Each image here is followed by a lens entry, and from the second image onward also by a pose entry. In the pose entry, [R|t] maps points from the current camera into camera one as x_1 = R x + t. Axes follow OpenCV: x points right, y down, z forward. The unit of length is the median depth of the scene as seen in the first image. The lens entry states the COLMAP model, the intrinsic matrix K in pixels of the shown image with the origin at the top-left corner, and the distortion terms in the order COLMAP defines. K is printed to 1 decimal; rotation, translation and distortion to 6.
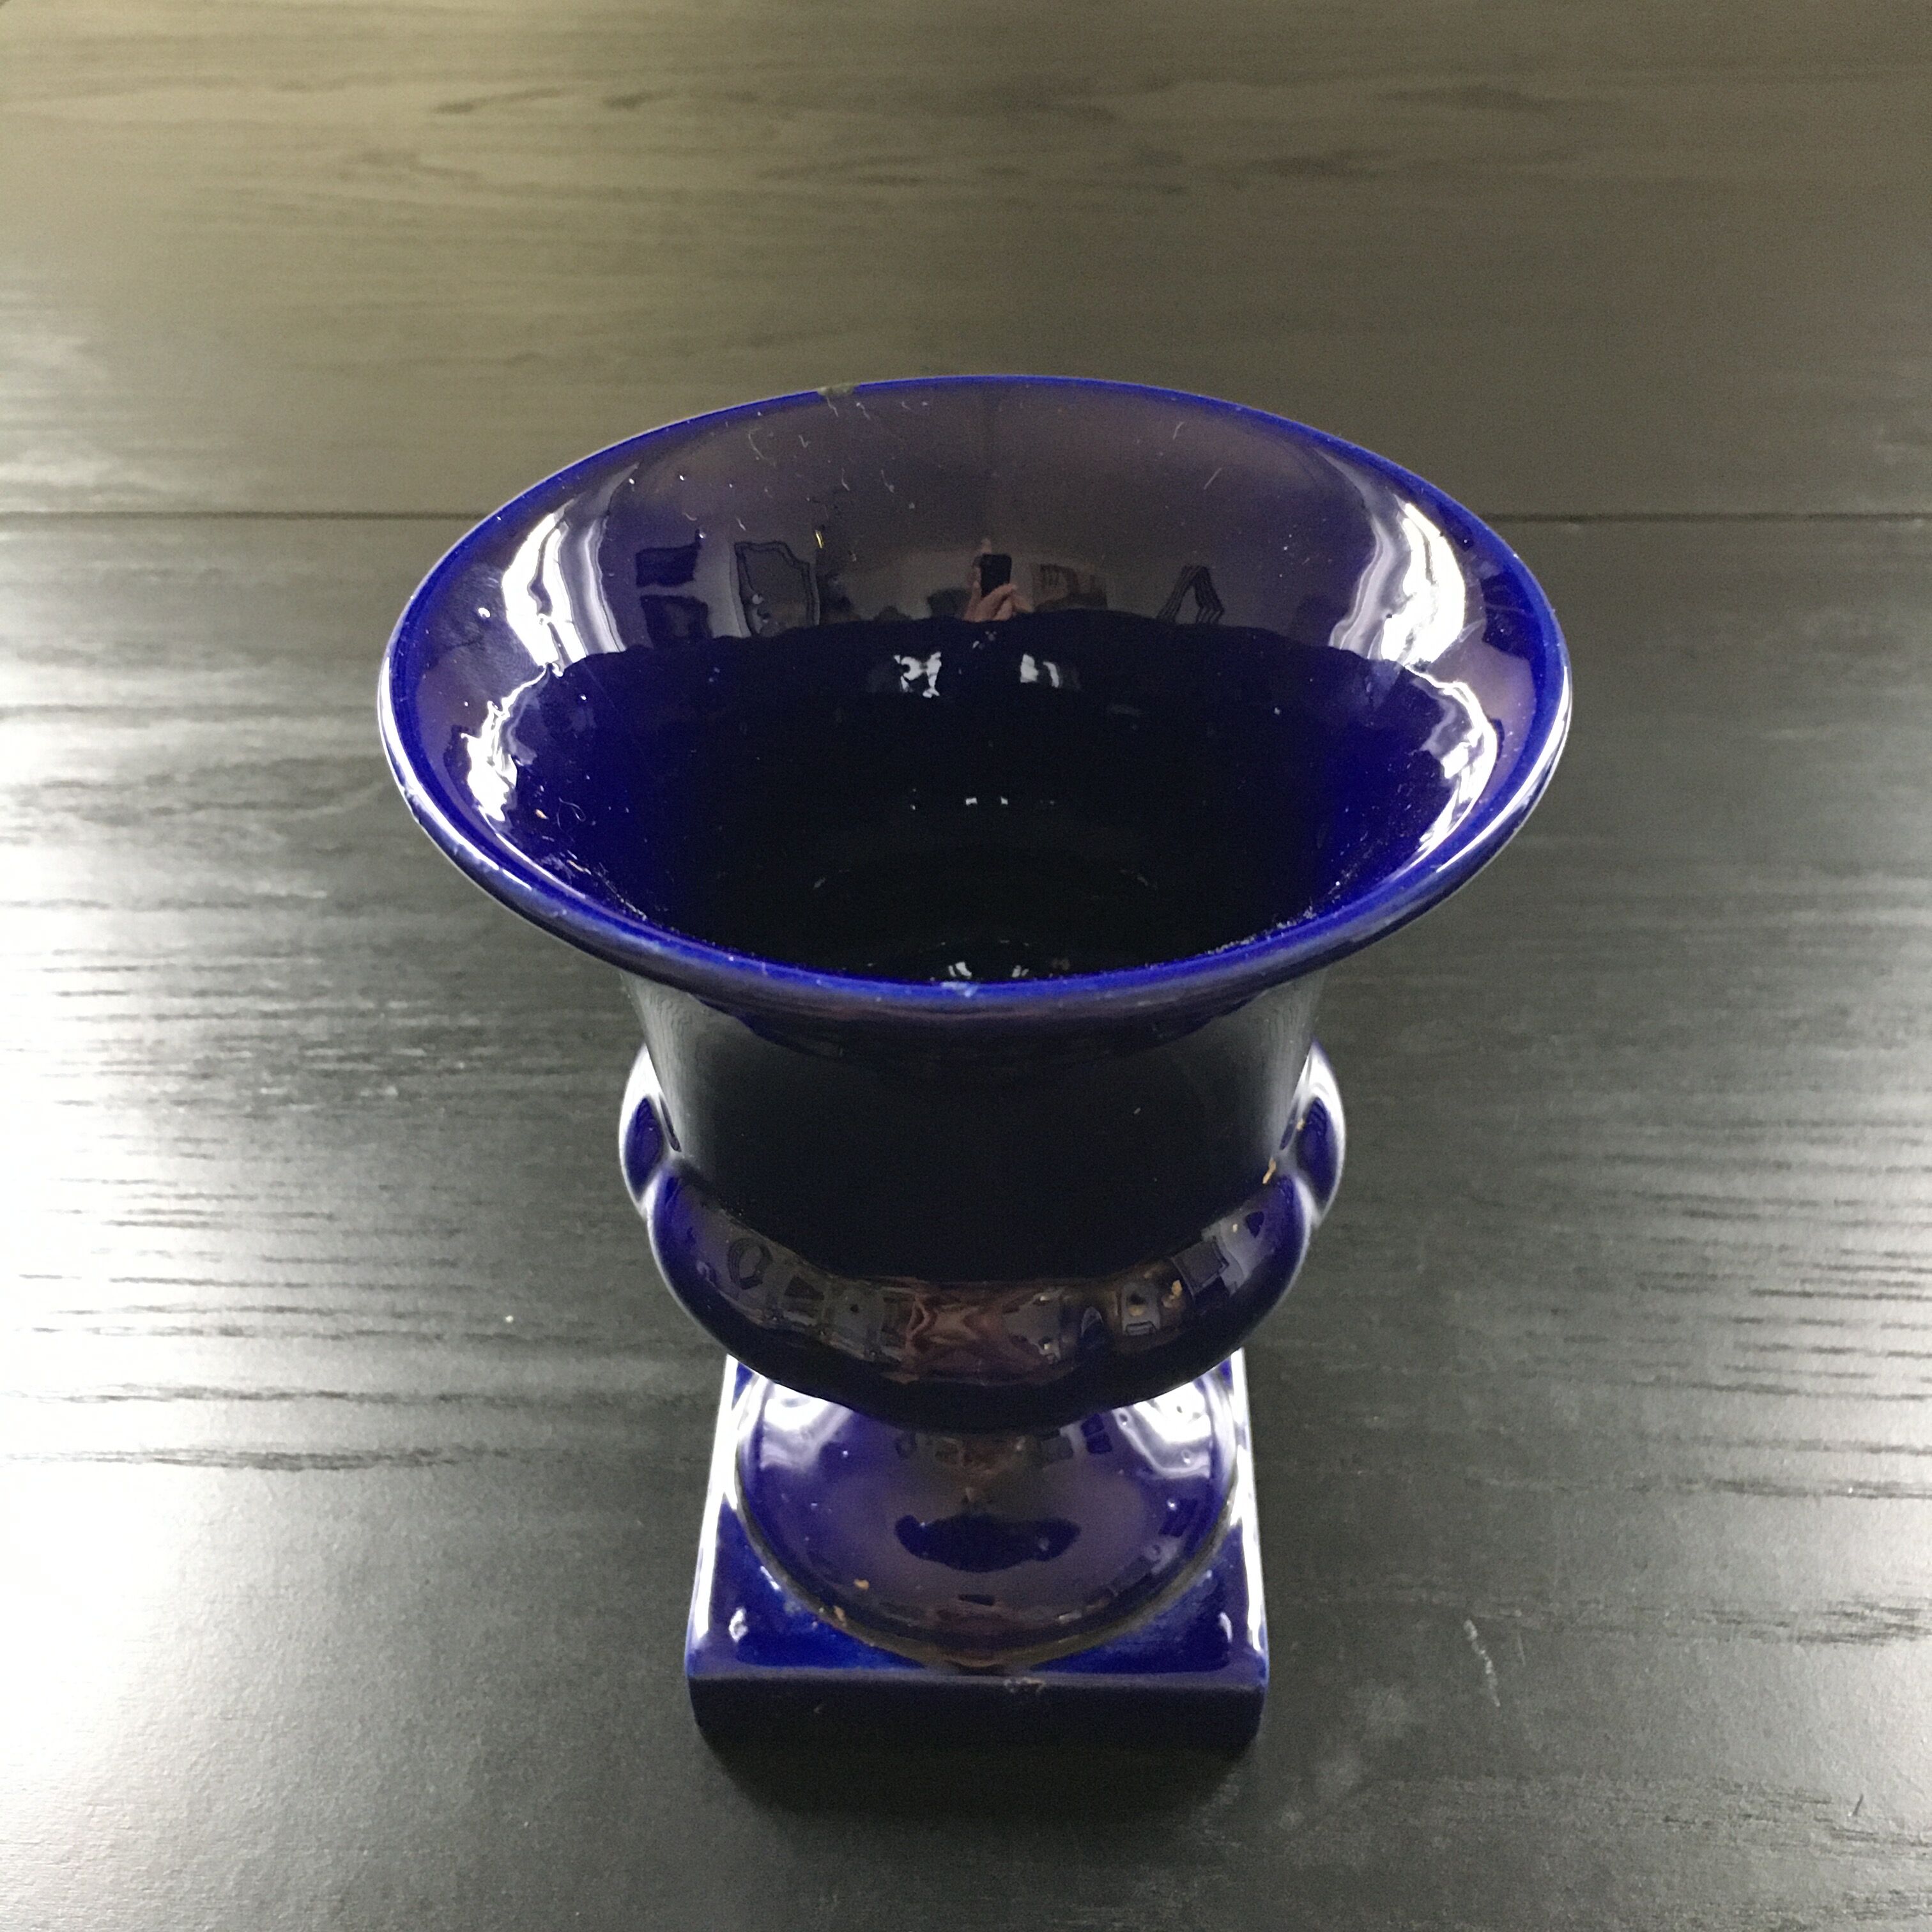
lens RADIAL K [[2604.9, 0, 966.0], [0, 2604.9, 966.0], [0, 0, 1]] dist [0.038326, 0.002501]
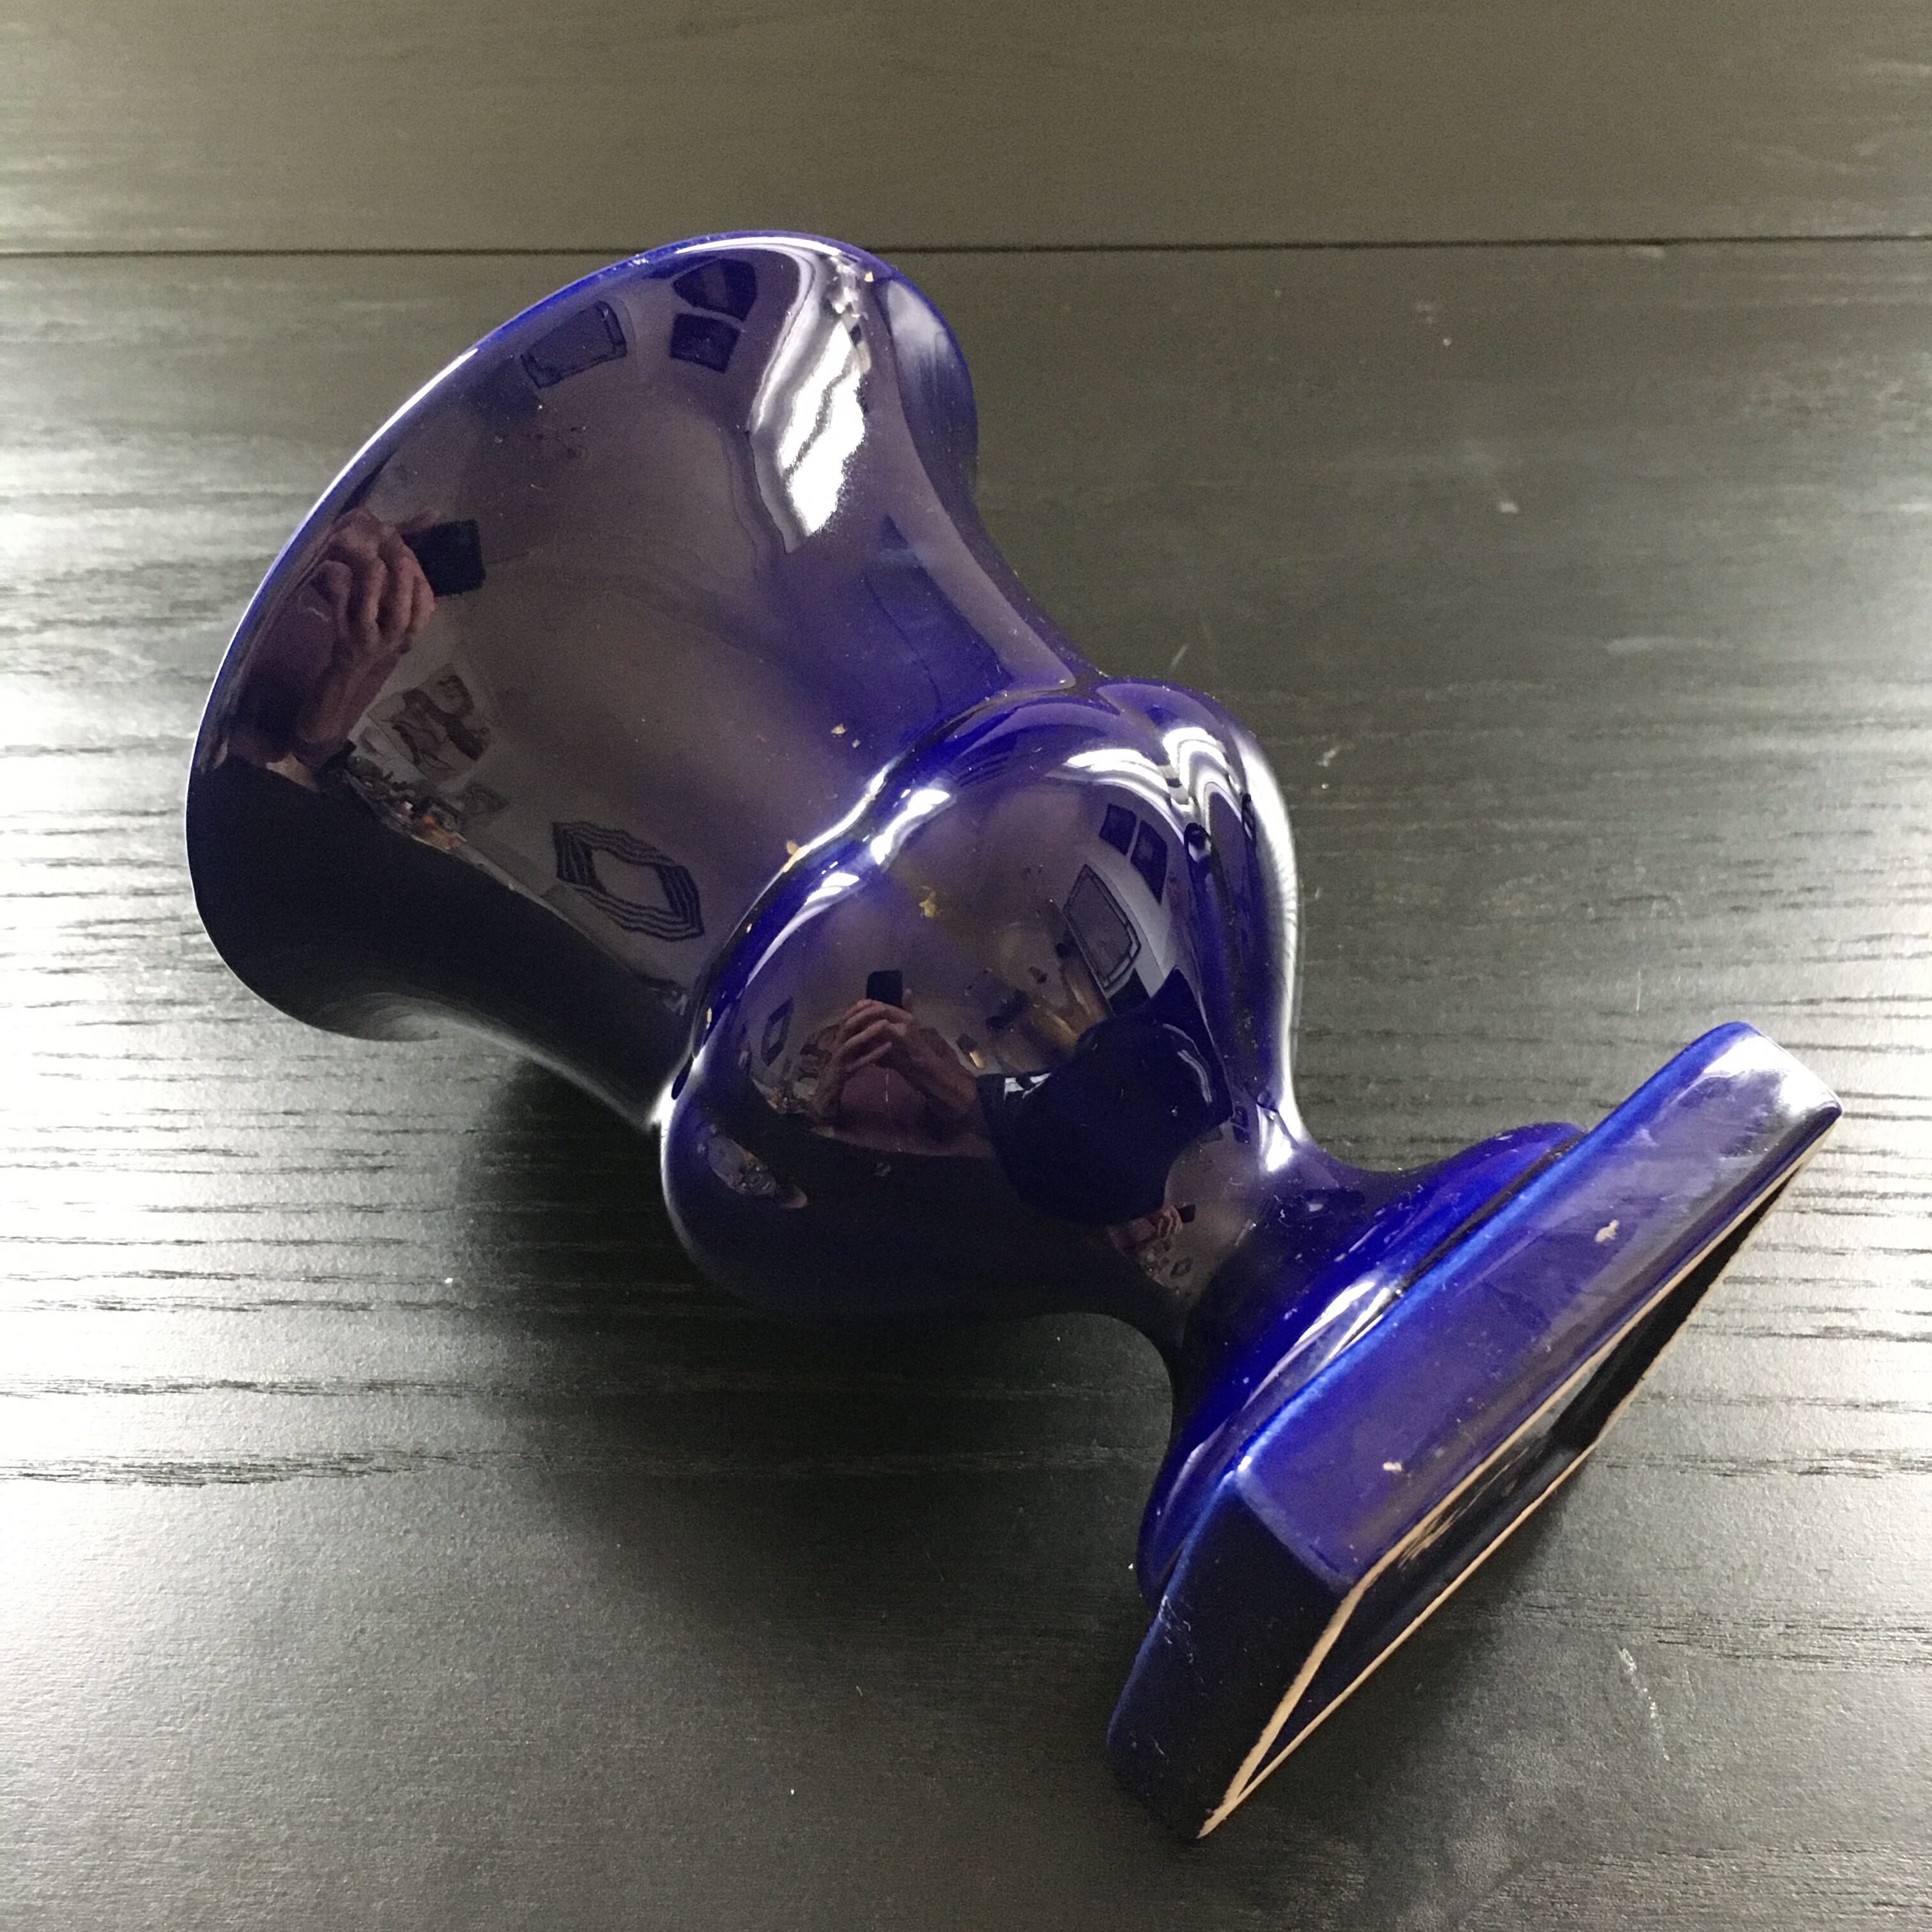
lens RADIAL K [[2604.9, 0, 966.0], [0, 2604.9, 966.0], [0, 0, 1]] dist [0.038326, 0.002501]
pose [[0.999366, -0.019689, 0.029647, -0.038217], [0.016019, 0.992726, 0.119323, -0.069382], [-0.031781, -0.118773, 0.992413, 0.210148]]
